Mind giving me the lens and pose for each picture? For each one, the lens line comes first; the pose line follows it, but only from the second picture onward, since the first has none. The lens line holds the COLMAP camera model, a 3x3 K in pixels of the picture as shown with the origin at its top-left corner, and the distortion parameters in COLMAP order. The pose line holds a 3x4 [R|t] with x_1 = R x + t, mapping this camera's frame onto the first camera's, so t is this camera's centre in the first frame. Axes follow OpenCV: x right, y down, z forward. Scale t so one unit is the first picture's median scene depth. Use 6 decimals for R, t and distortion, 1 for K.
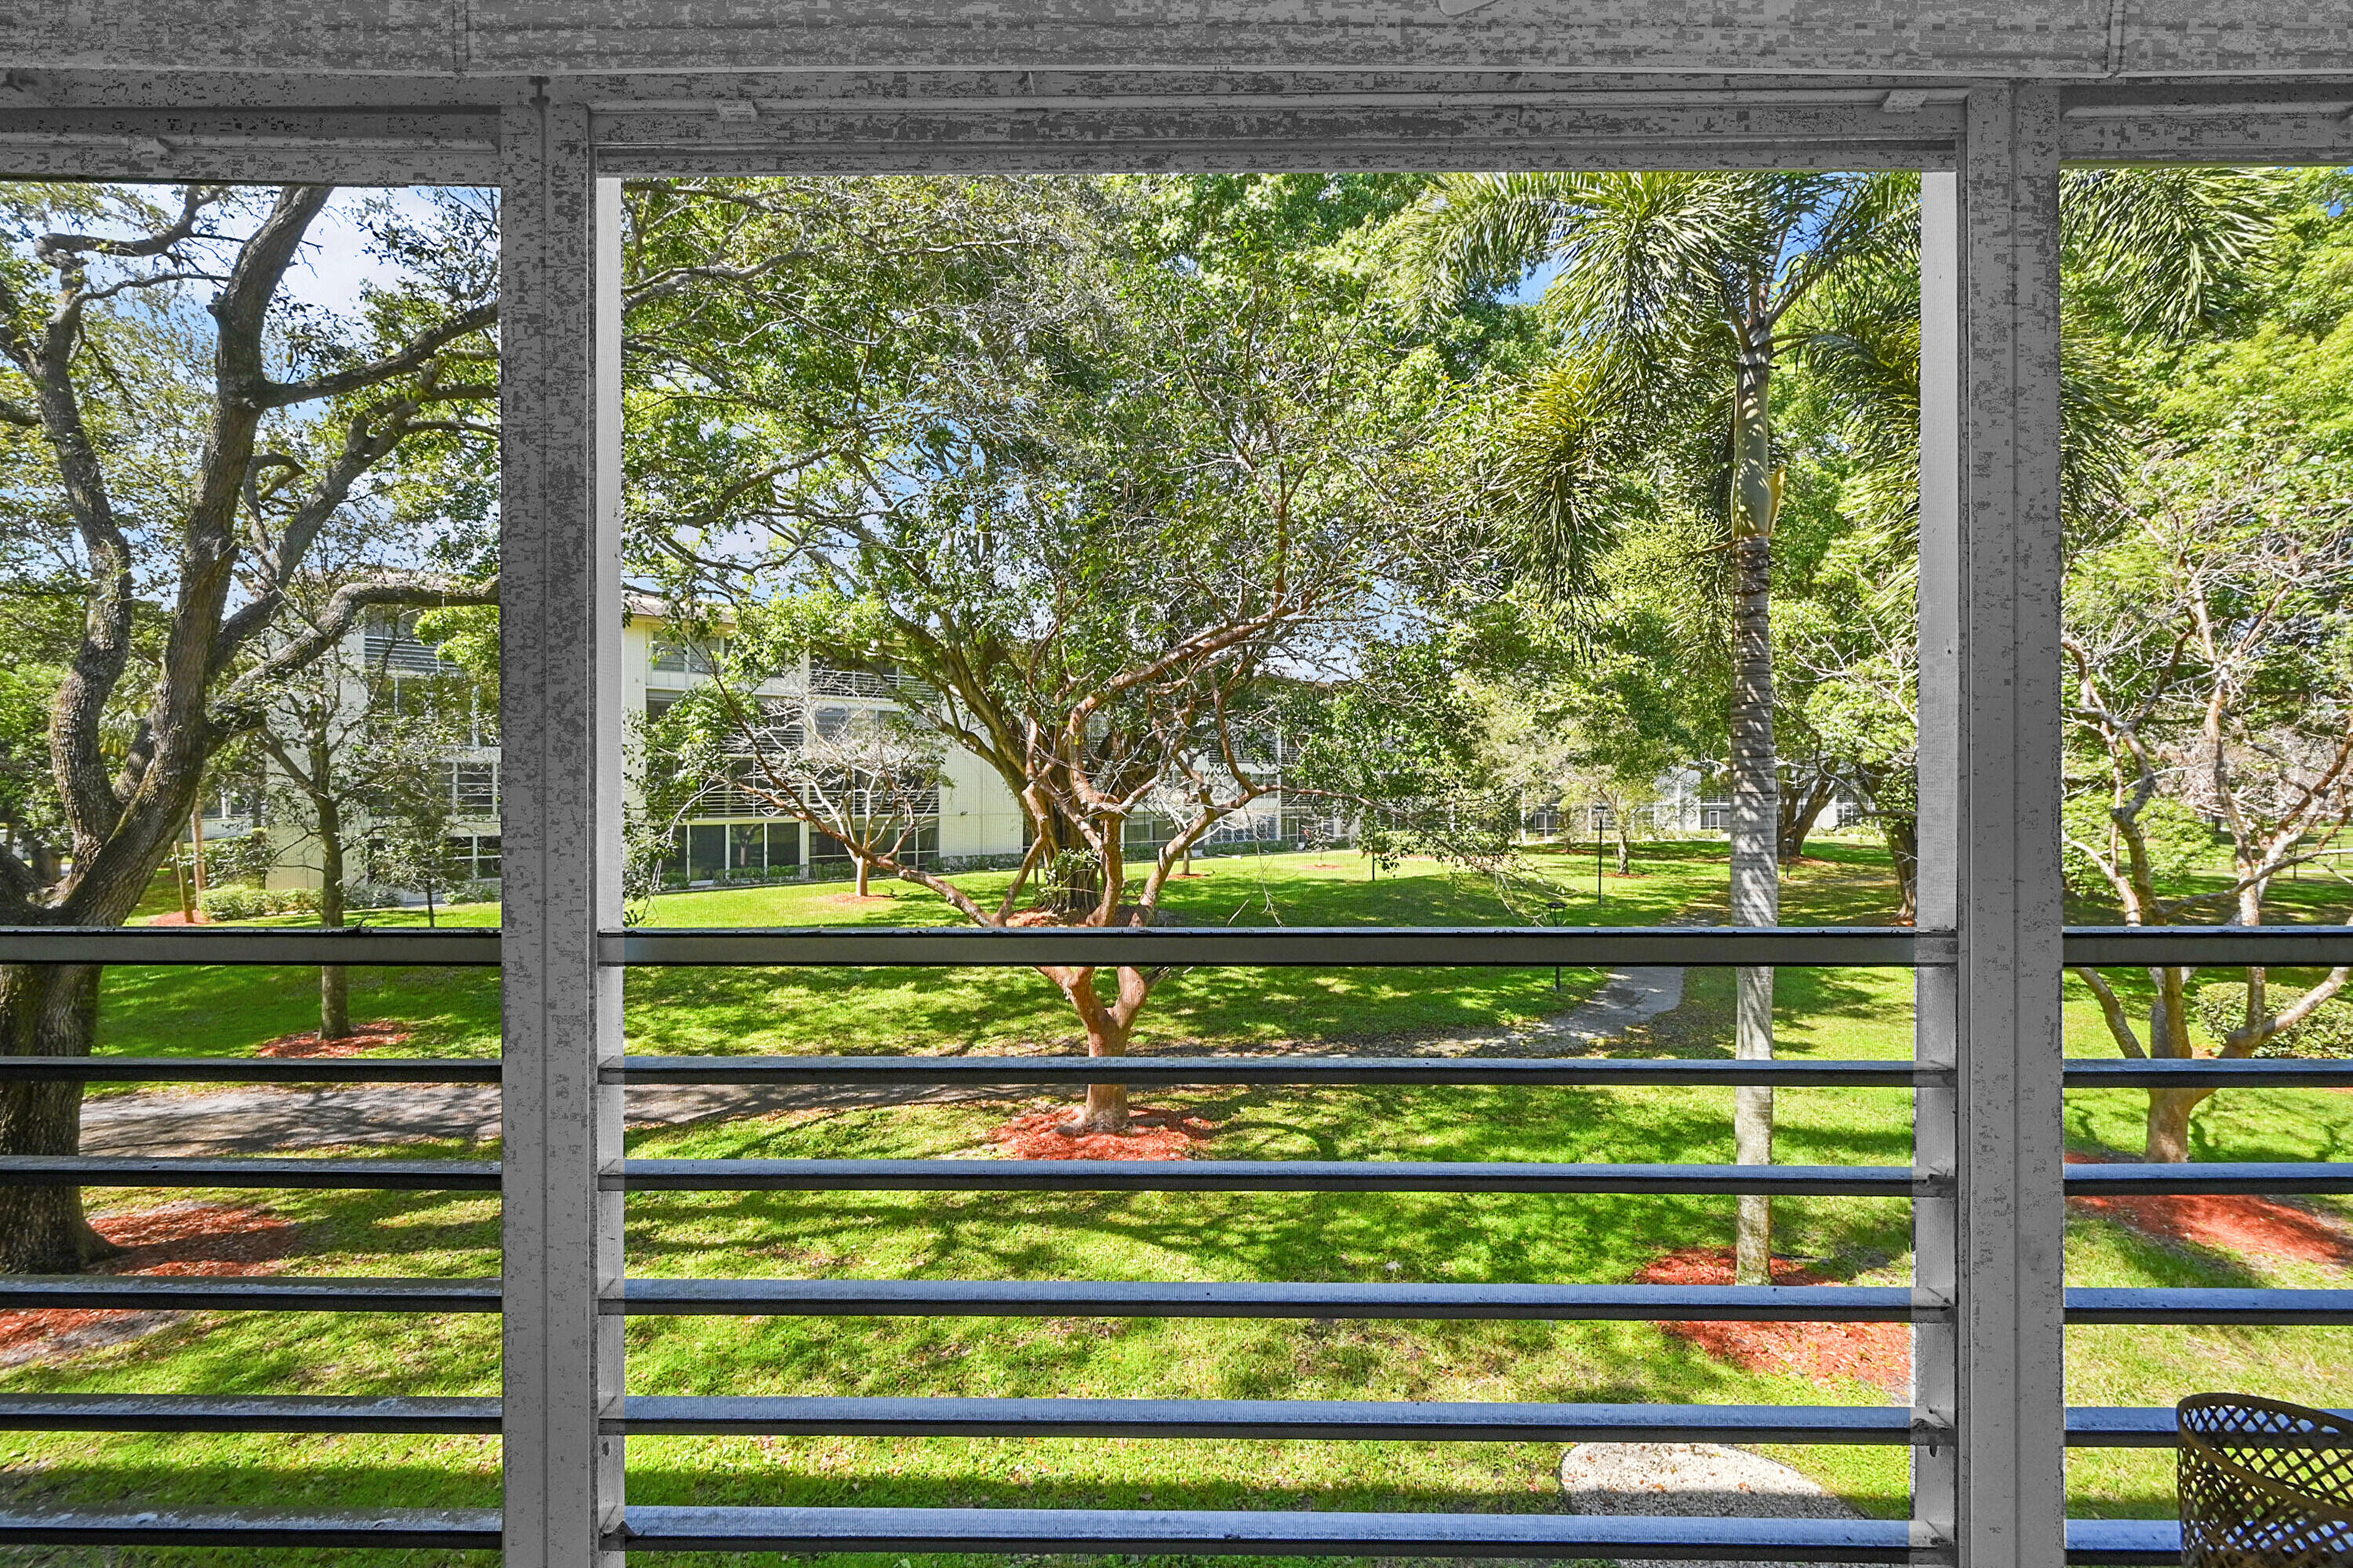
lens RADIAL K [[965.8, 0, 1176.5], [0, 965.8, 784.0], [0, 0, 1]] dist [0.001223, -0.000131]
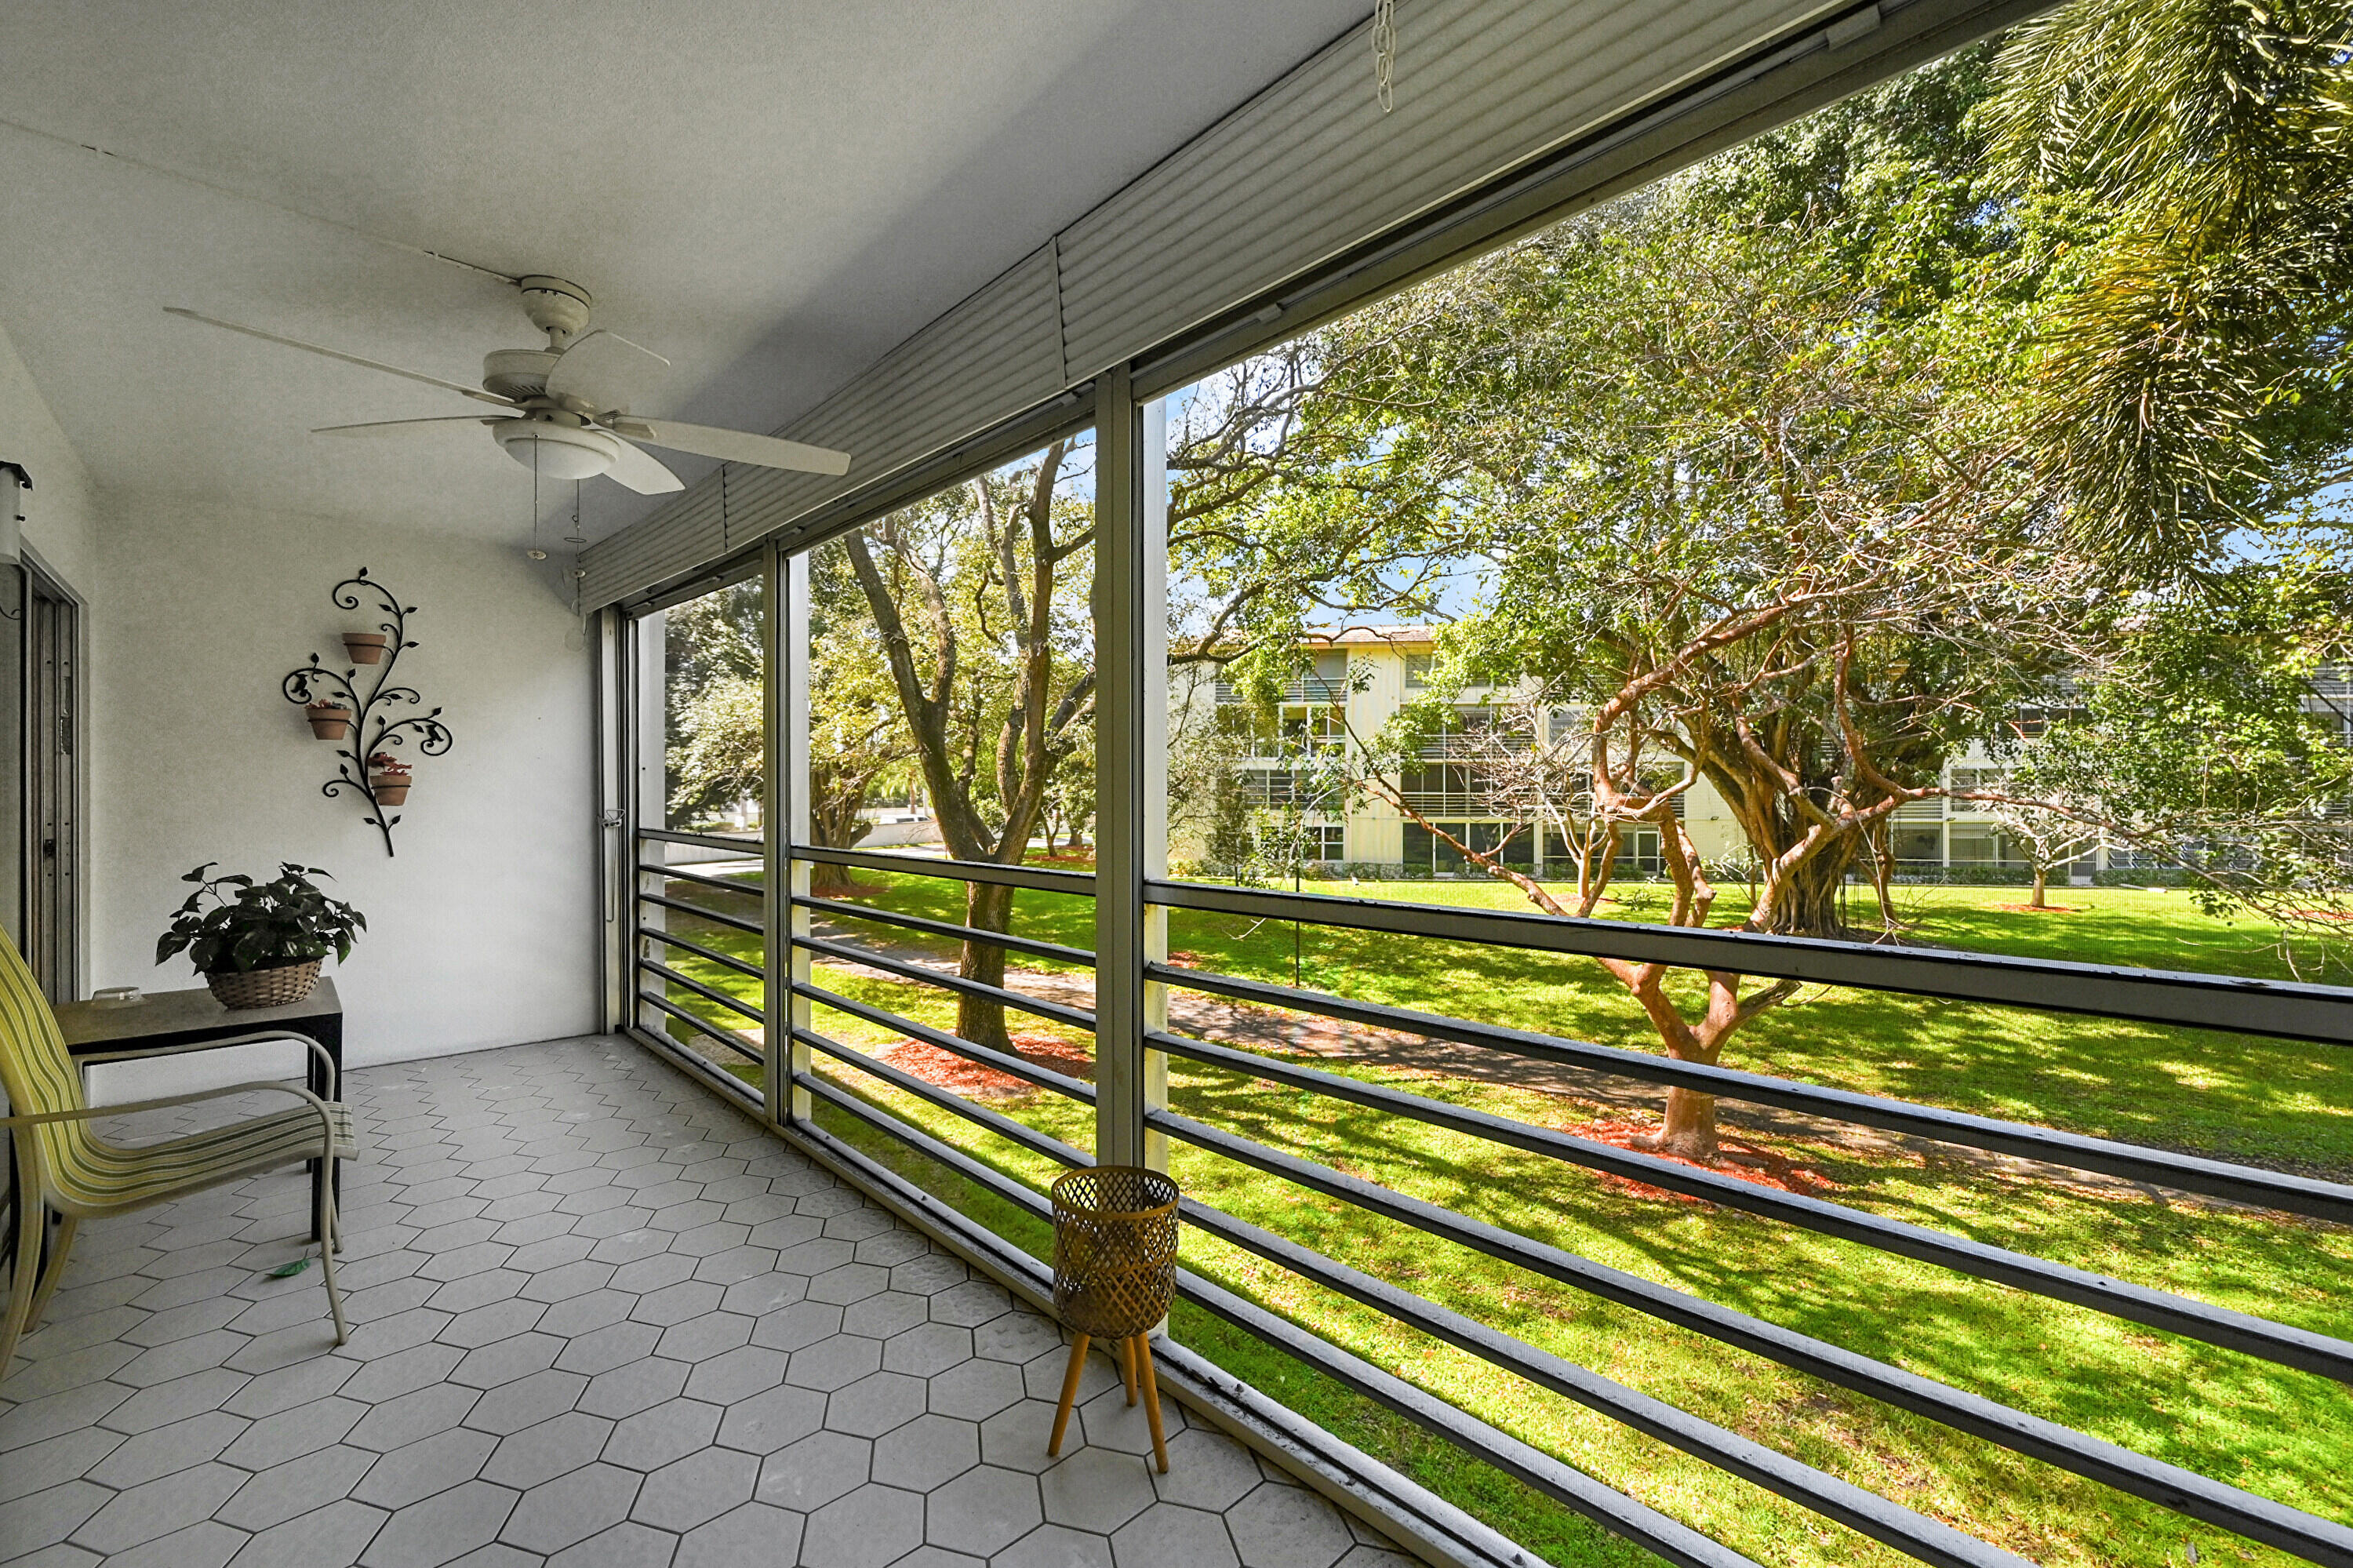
lens RADIAL K [[959.2, 0, 1176.5], [0, 959.2, 784.0], [0, 0, 1]] dist [0.000839, 0.000407]
pose [[0.699299, -0.002448, -0.714825, 0.242777], [0.001152, 0.999997, -0.002298, -0.001544], [0.714828, 0.000784, 0.699300, -0.010753]]
